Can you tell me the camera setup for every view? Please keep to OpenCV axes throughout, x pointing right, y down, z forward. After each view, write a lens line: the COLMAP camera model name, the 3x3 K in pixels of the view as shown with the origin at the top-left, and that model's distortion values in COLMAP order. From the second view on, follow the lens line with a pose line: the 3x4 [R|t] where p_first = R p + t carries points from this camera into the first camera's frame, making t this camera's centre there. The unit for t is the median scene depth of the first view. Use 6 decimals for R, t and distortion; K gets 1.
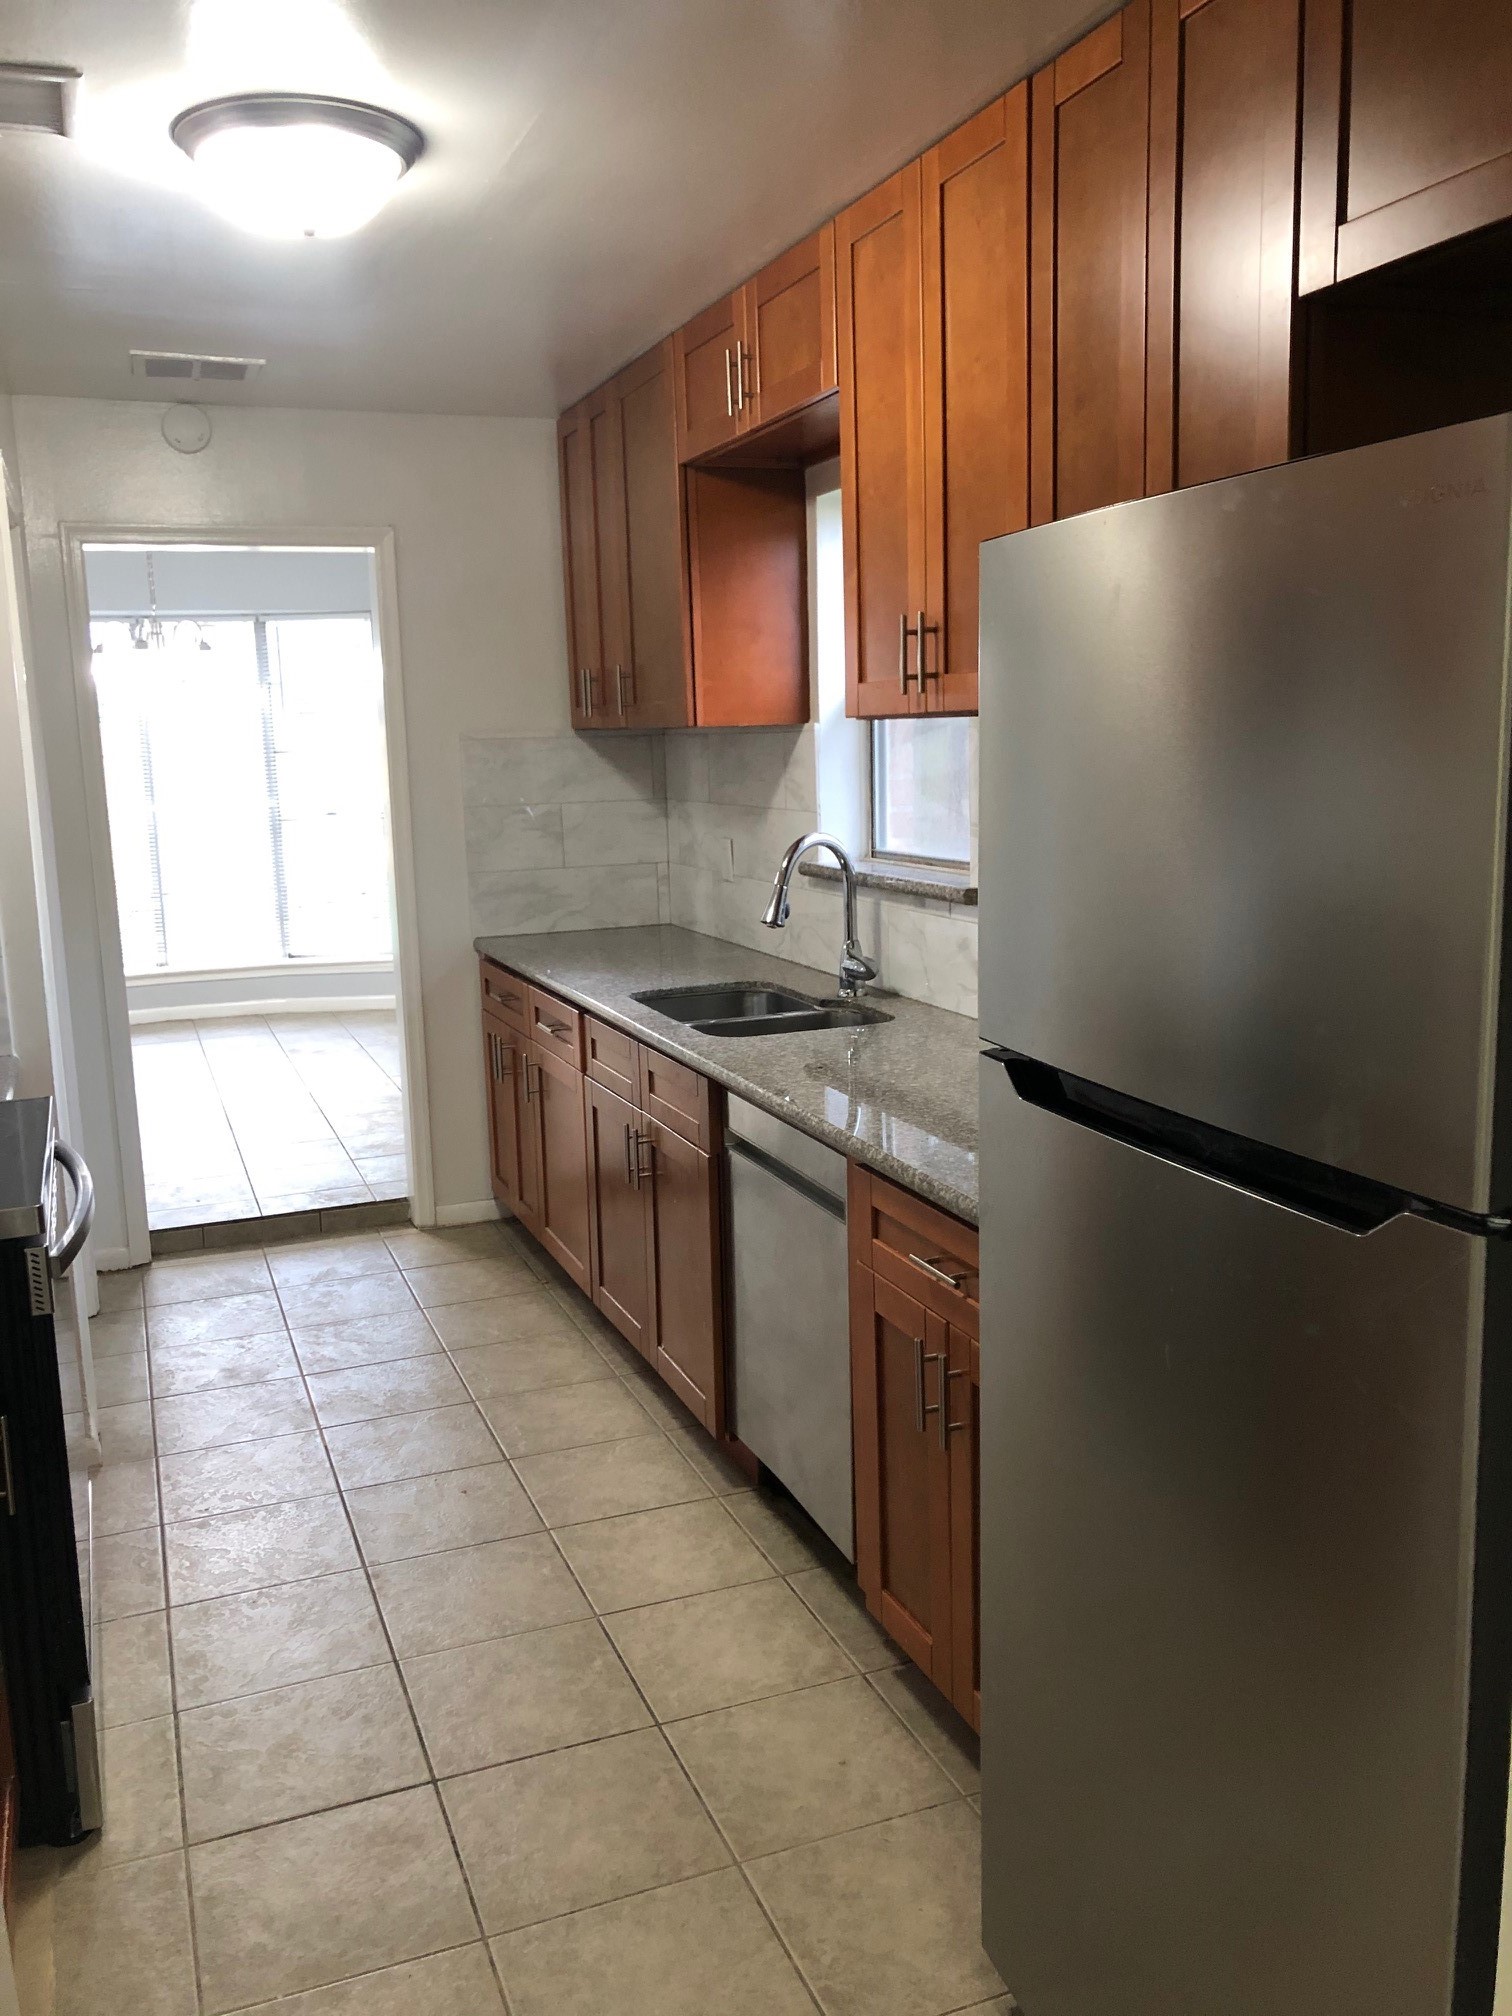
lens RADIAL K [[1665.9, 0, 754.4], [0, 1665.9, 997.6], [0, 0, 1]] dist [0.032588, -0.017345]
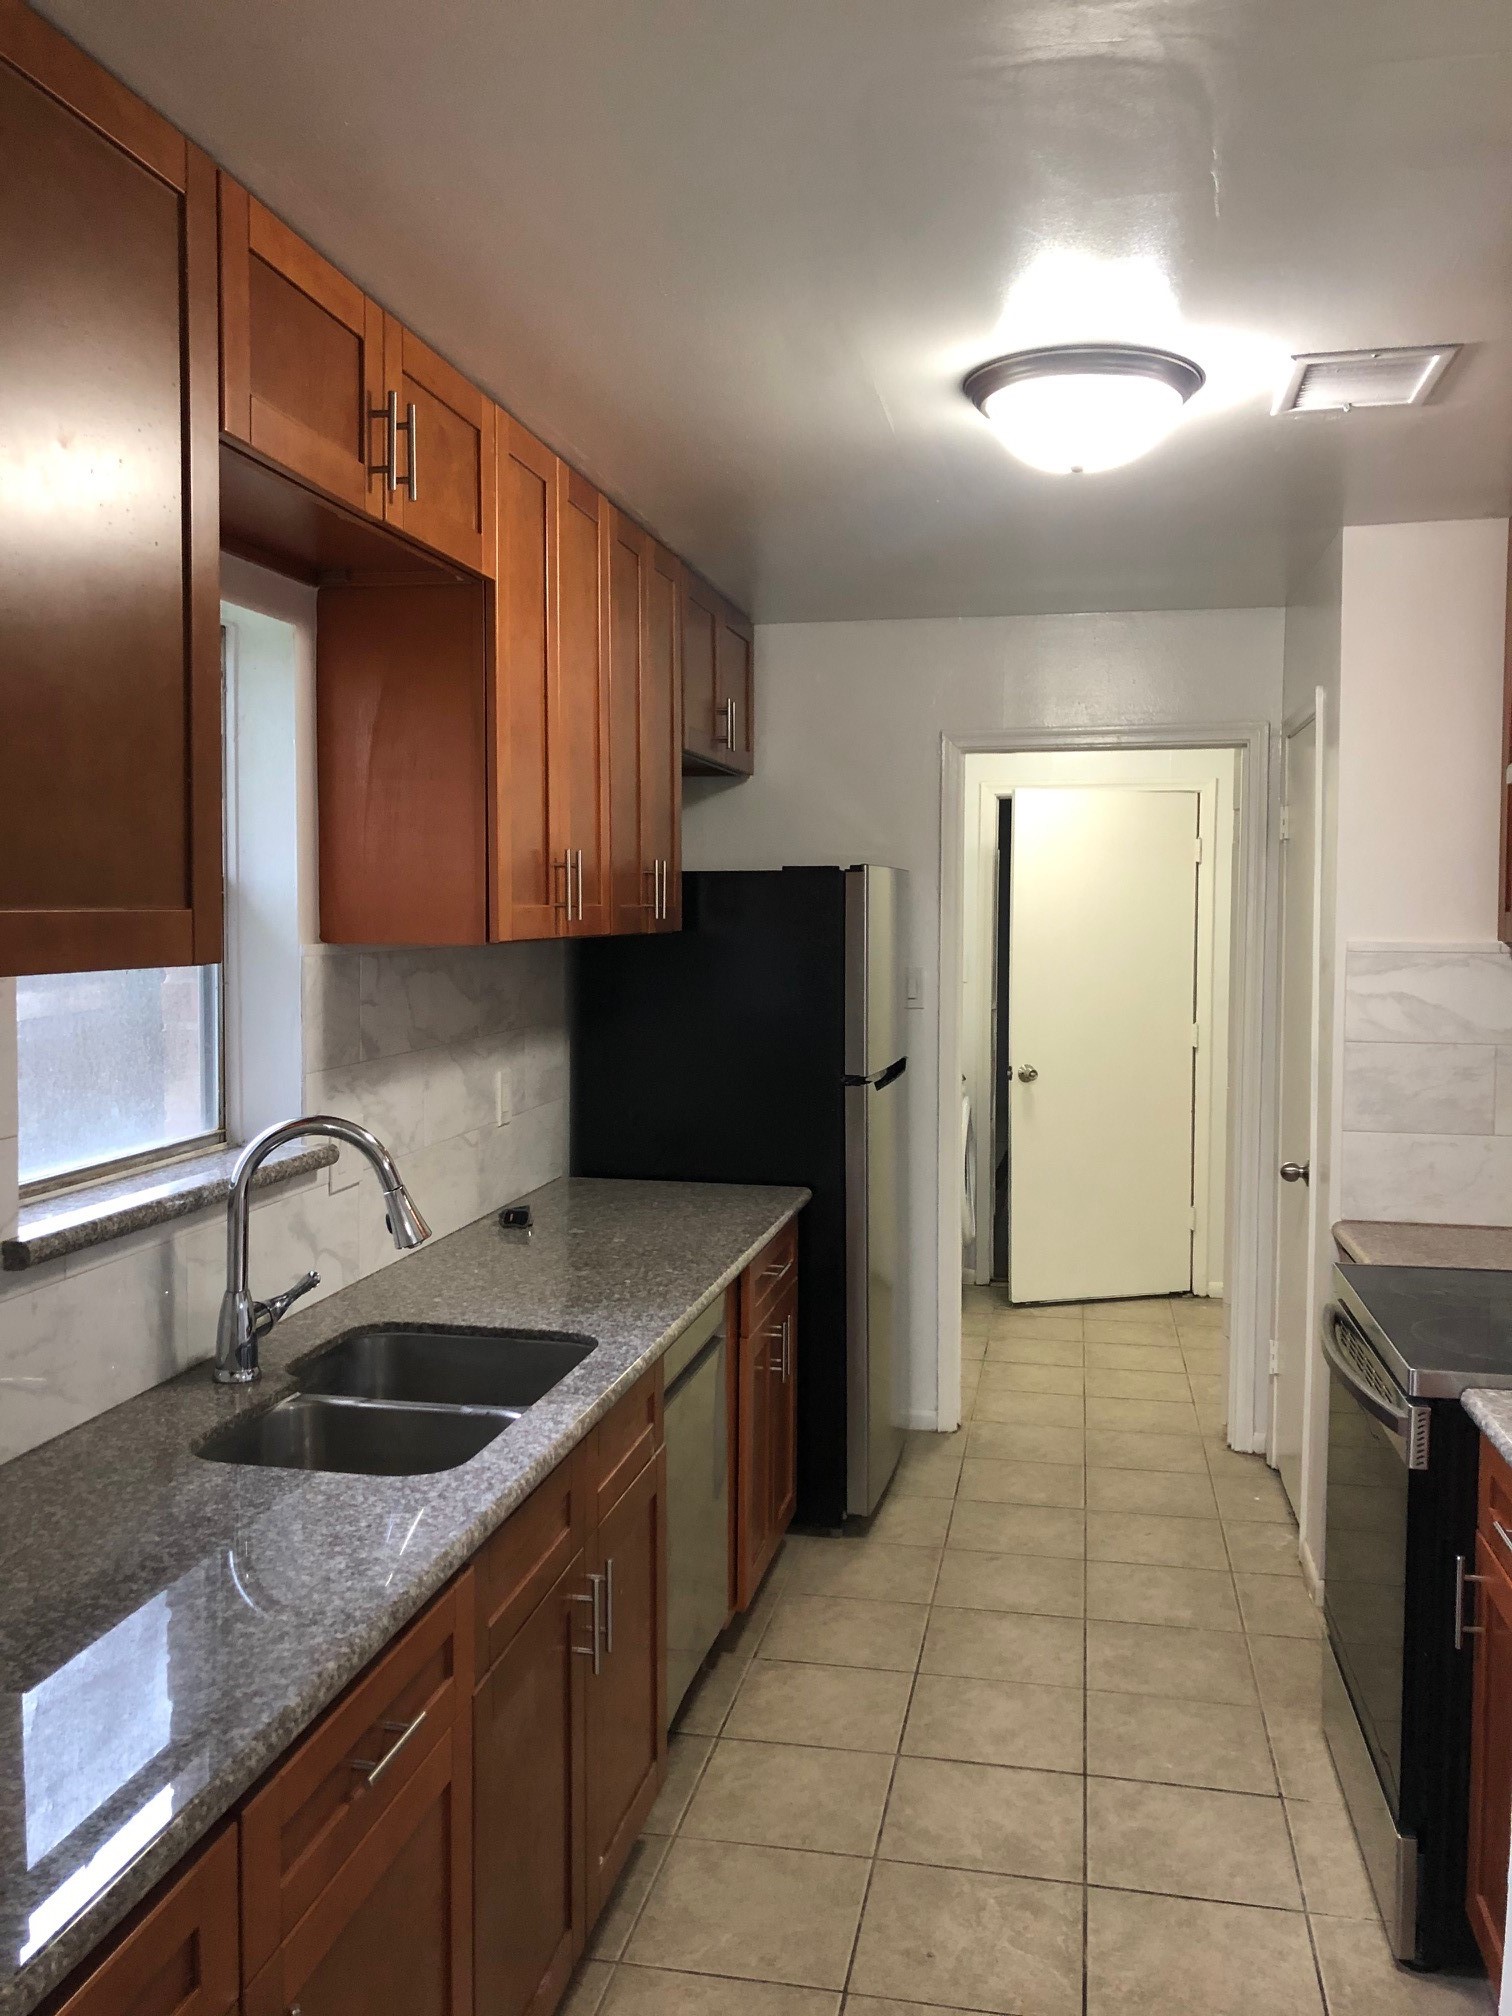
lens RADIAL K [[1665.9, 0, 756.0], [0, 1665.9, 1009.8], [0, 0, 1]] dist [0.032588, -0.017345]
pose [[-0.844420, -0.004153, 0.535666, -0.352922], [0.104076, 0.979643, 0.171660, -0.178345], [-0.525474, 0.200703, -0.826798, 1.091466]]
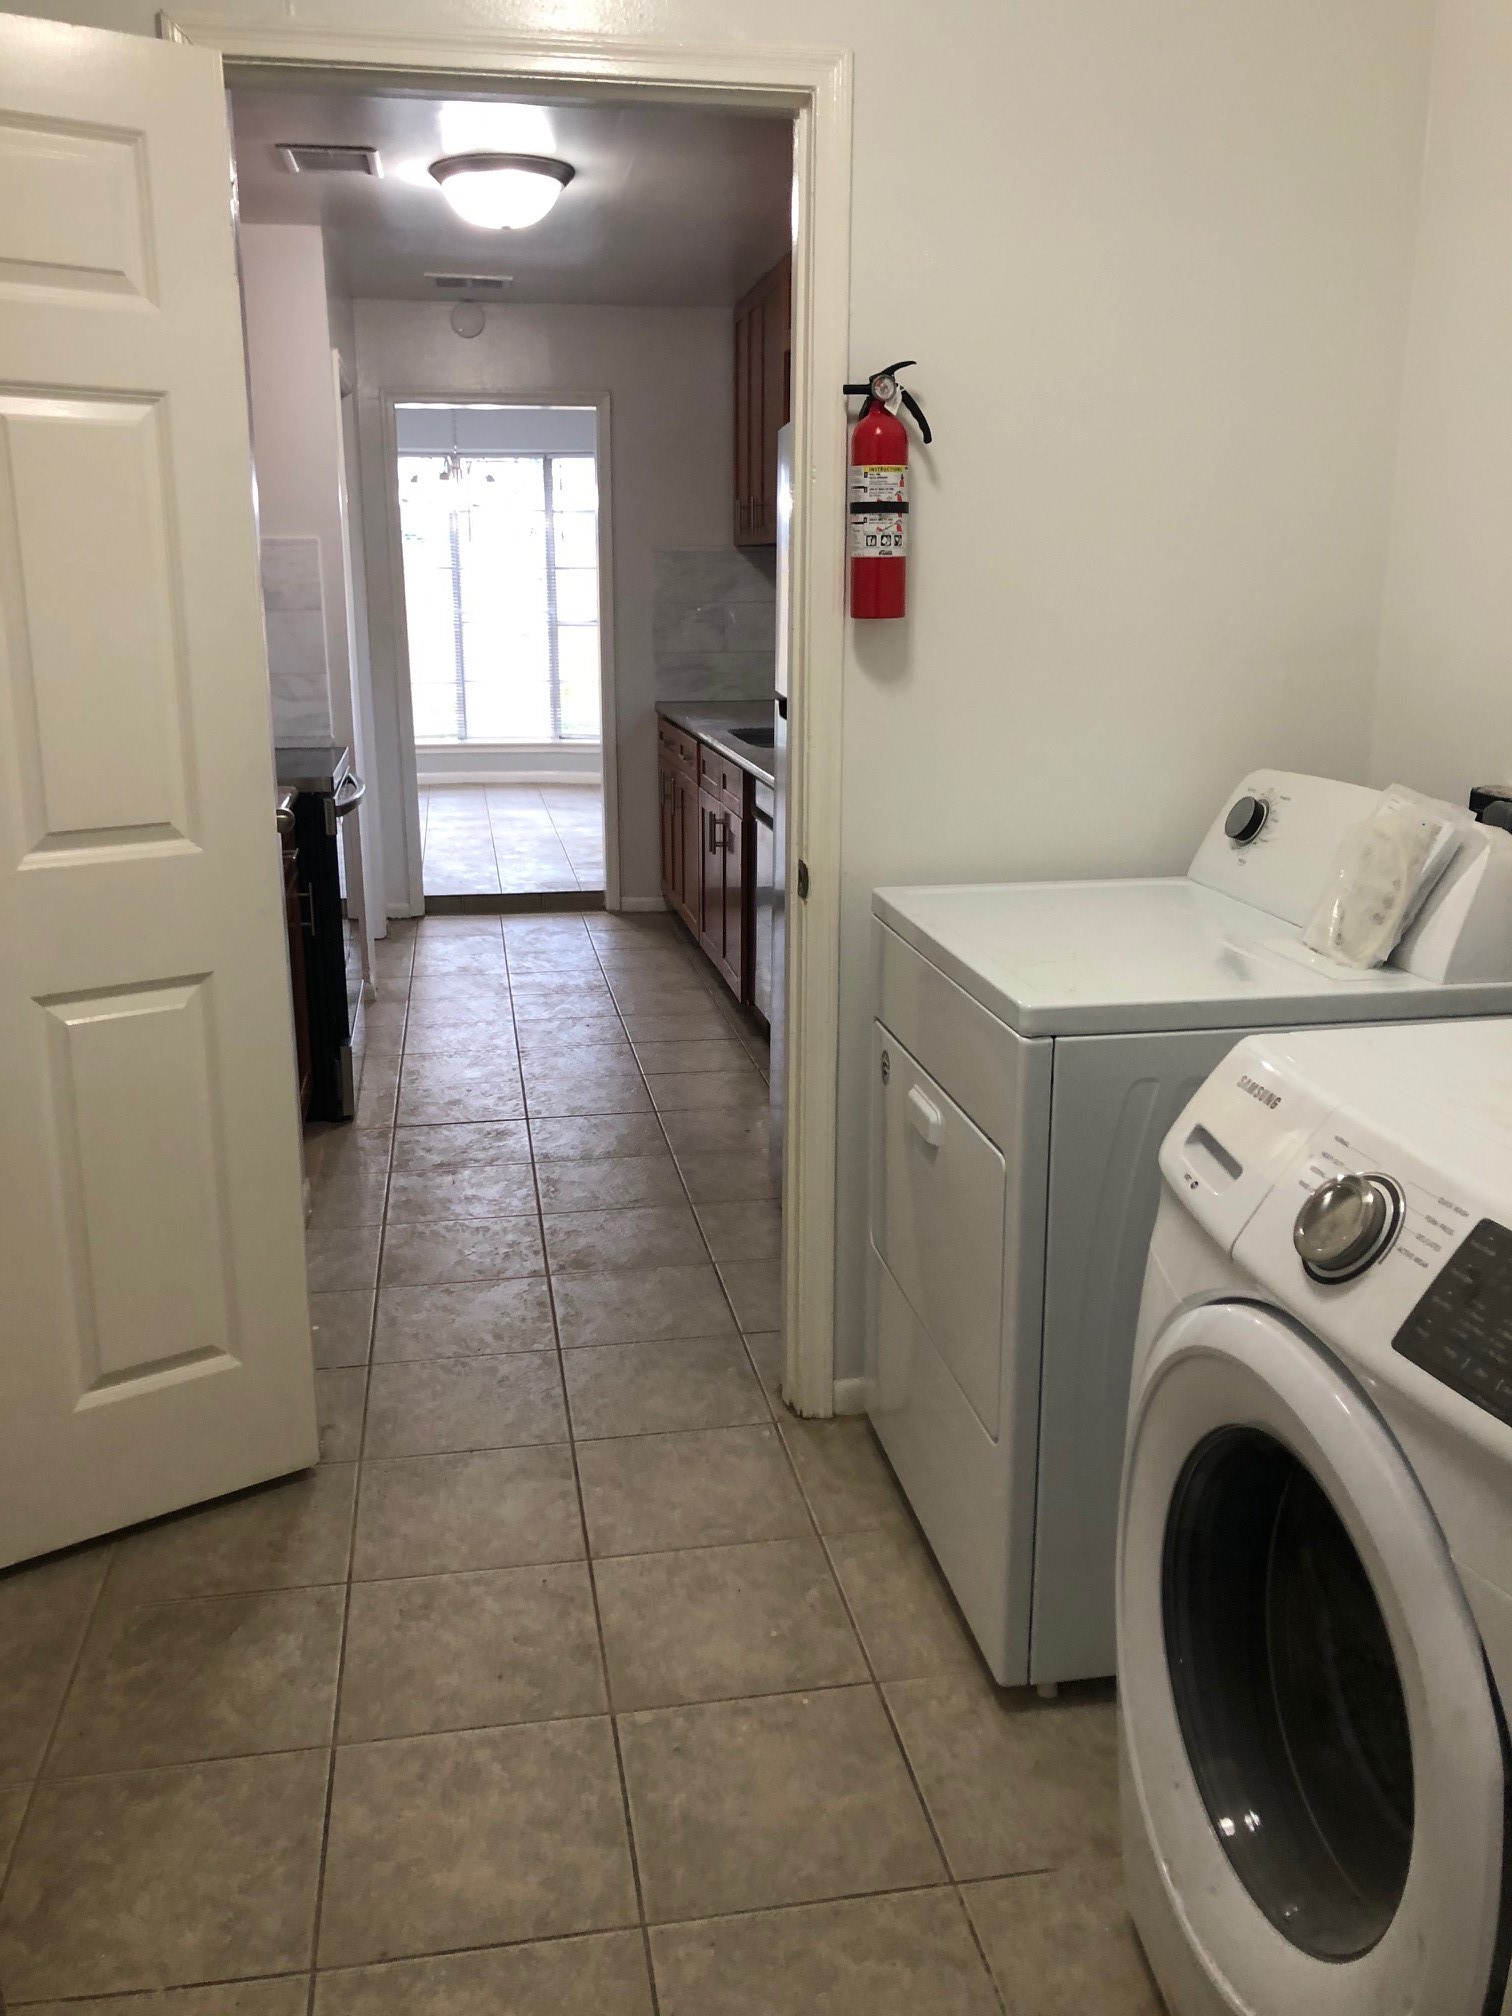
lens RADIAL K [[1665.9, 0, 762.3], [0, 1665.9, 1012.9], [0, 0, 1]] dist [0.032588, -0.017345]
pose [[0.981141, 0.077364, -0.177134, 0.197587], [-0.059616, 0.992849, 0.103421, 0.078218], [0.183869, -0.090910, 0.978738, -0.383787]]
